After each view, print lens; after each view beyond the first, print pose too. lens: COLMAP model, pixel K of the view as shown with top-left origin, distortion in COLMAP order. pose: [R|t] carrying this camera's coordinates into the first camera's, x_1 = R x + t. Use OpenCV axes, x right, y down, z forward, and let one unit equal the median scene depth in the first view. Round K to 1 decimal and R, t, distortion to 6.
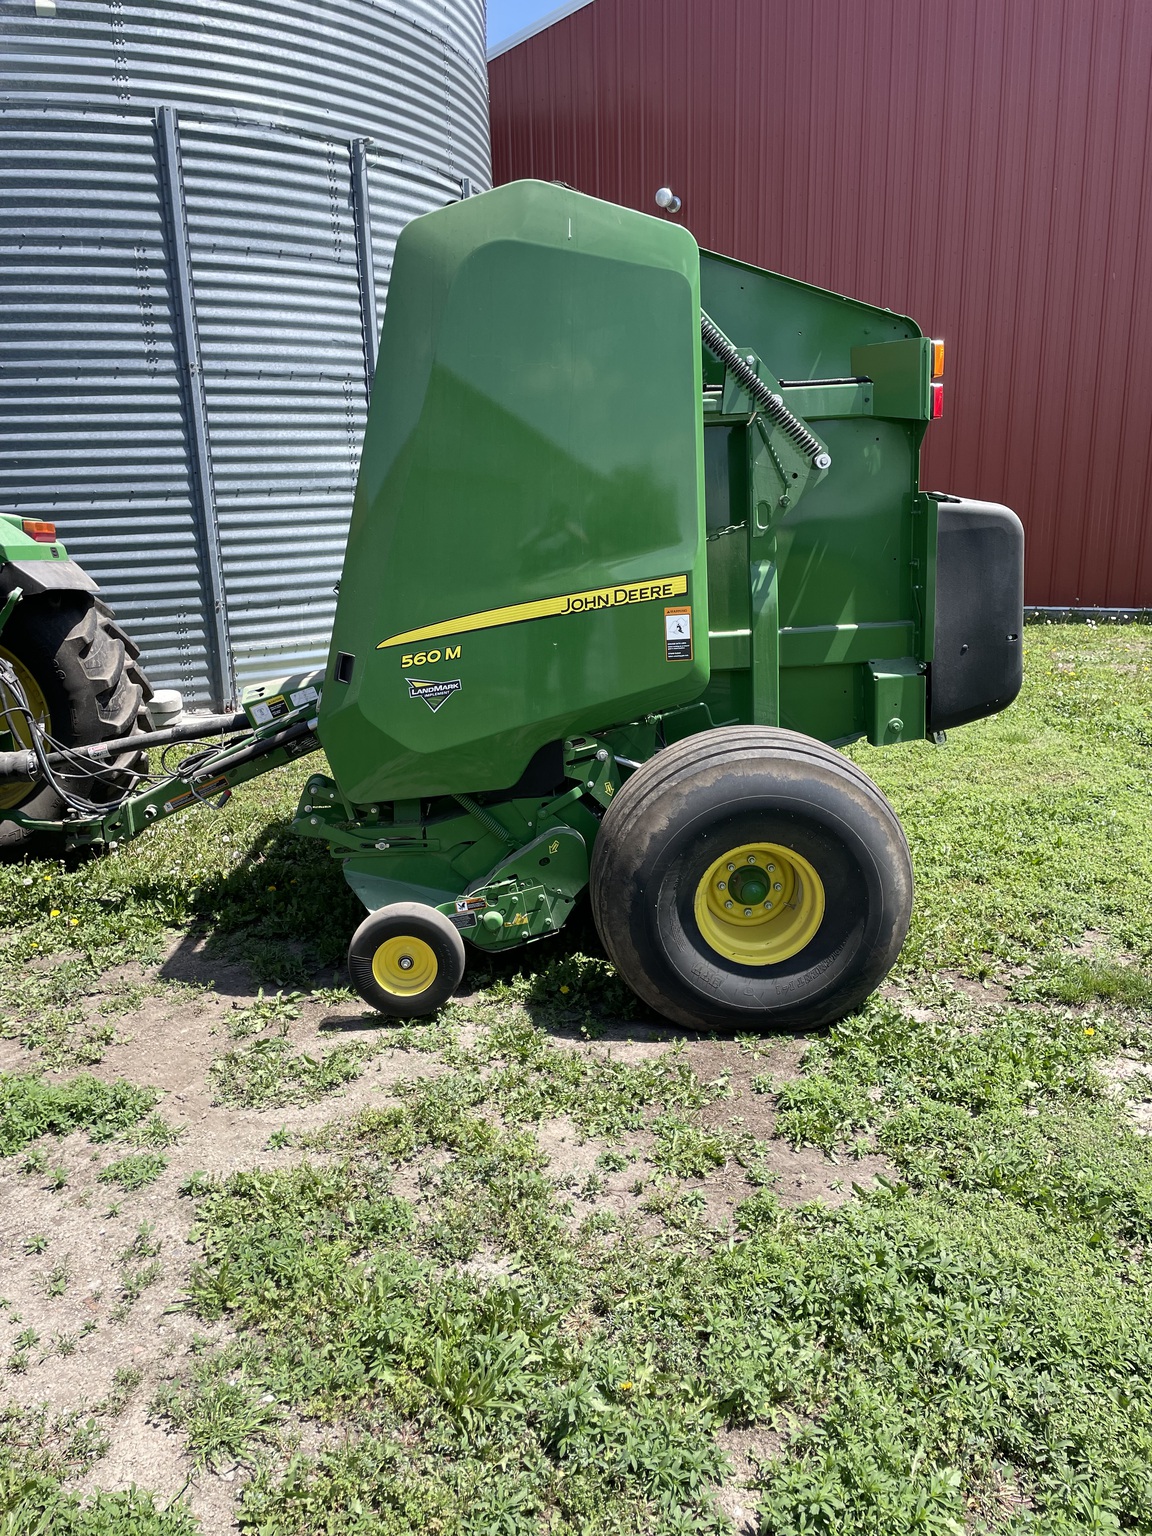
lens RADIAL K [[1148.3, 0, 568.3], [0, 1148.3, 749.9], [0, 0, 1]] dist [0.082543, -0.113850]
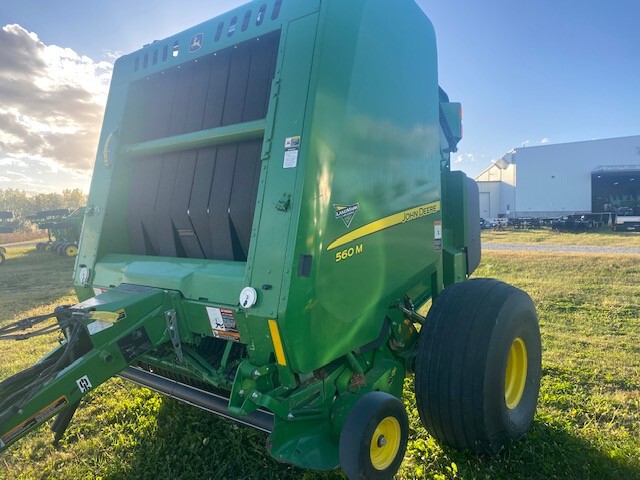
lens RADIAL K [[478.5, 0, 320.0], [0, 478.5, 240.0], [0, 0, 1]] dist [0.082543, -0.113850]
pose [[0.660881, -0.024621, 0.750087, -0.583638], [0.162086, 0.980556, -0.110623, -0.036044], [-0.732779, 0.194687, 0.652021, 0.632070]]
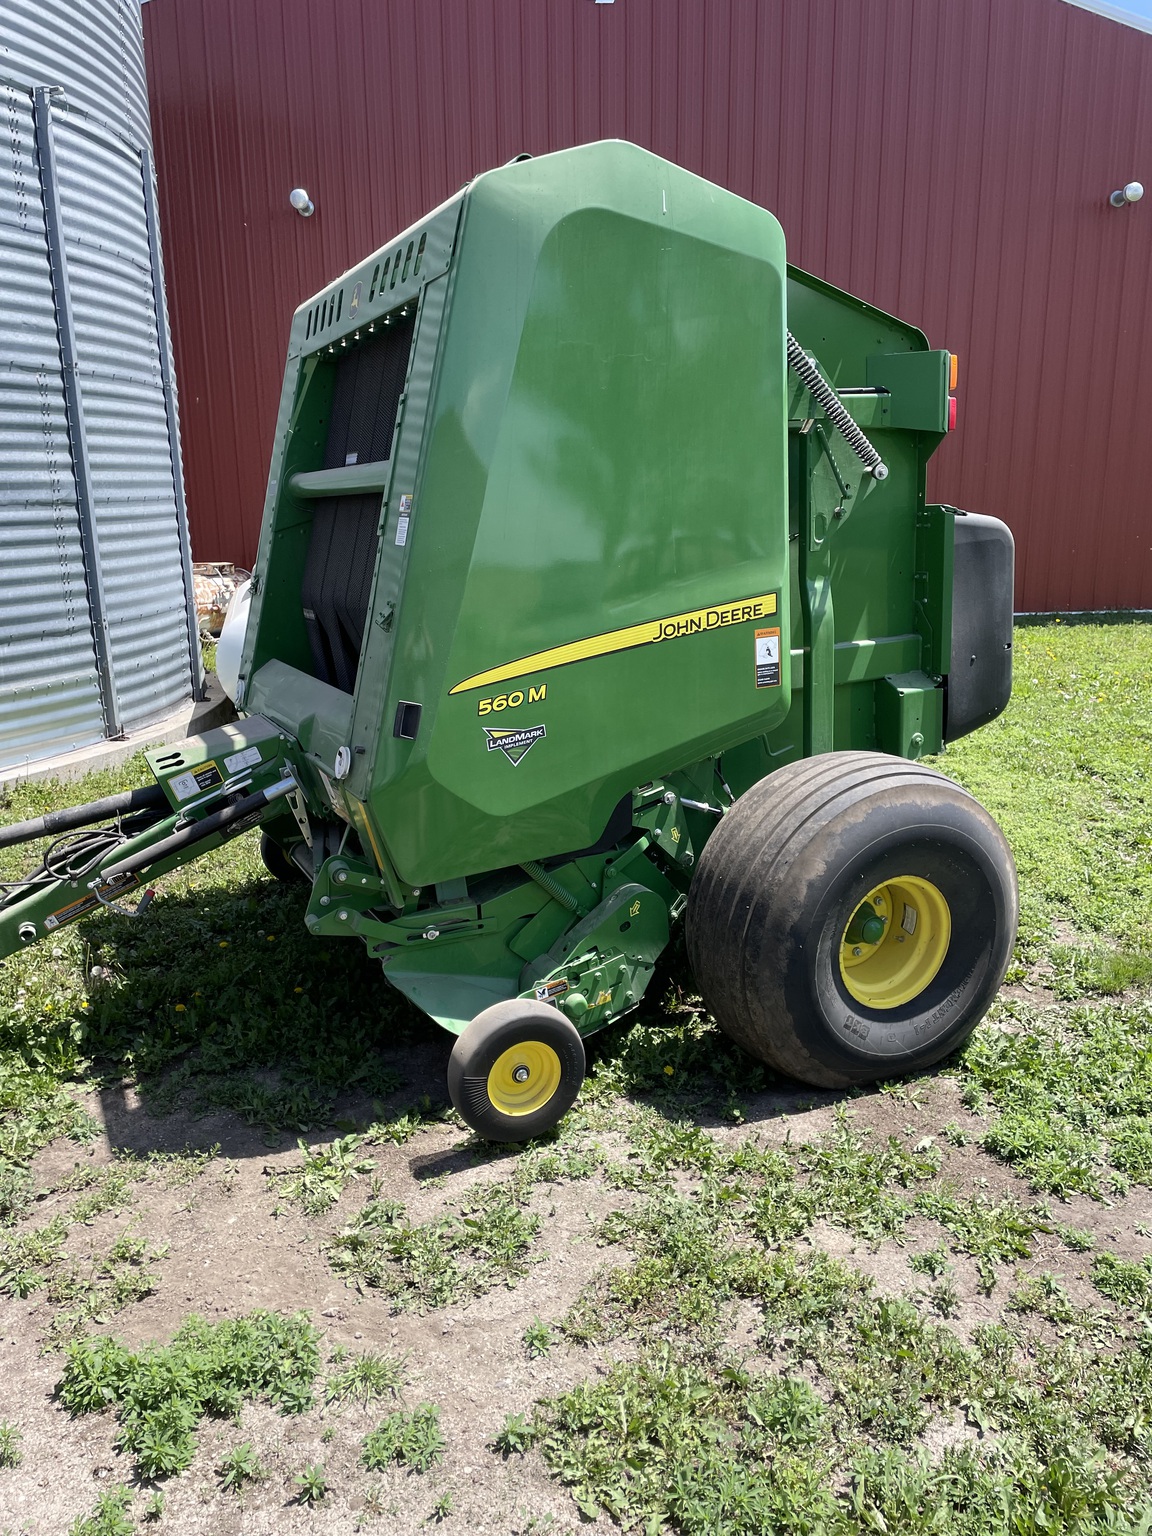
lens RADIAL K [[1148.3, 0, 568.3], [0, 1148.3, 749.9], [0, 0, 1]] dist [0.082543, -0.113850]
pose [[0.918464, -0.078575, 0.387620, -0.401596], [0.085742, 0.996317, -0.001200, -0.039983], [-0.386098, 0.034338, 0.921819, 0.218446]]
